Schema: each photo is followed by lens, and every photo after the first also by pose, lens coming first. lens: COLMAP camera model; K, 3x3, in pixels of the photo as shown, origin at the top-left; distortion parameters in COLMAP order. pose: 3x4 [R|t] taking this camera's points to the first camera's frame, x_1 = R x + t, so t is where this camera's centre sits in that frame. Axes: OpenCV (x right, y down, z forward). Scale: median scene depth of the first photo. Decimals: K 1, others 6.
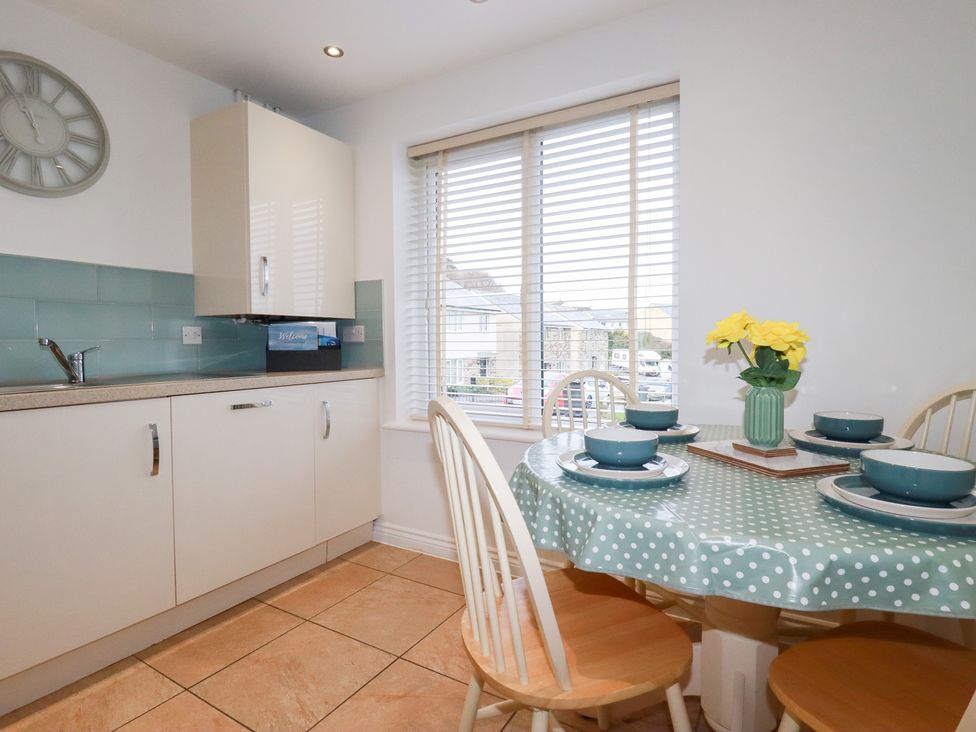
lens RADIAL K [[509.5, 0, 491.4], [0, 509.5, 361.7], [0, 0, 1]] dist [0.002543, -0.012552]
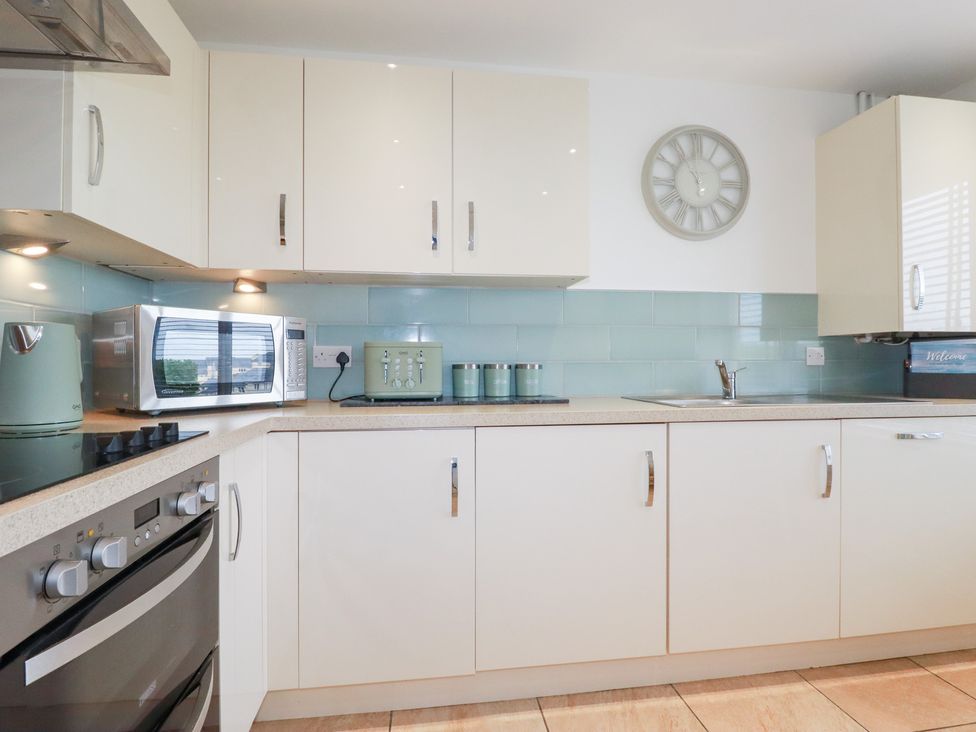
lens RADIAL K [[509.5, 0, 491.4], [0, 509.5, 361.7], [0, 0, 1]] dist [0.002543, -0.012552]
pose [[0.624958, 0.004647, -0.780645, -0.246124], [-0.032620, 0.999264, -0.020166, -0.000563], [0.779977, 0.038067, 0.624649, -0.114262]]
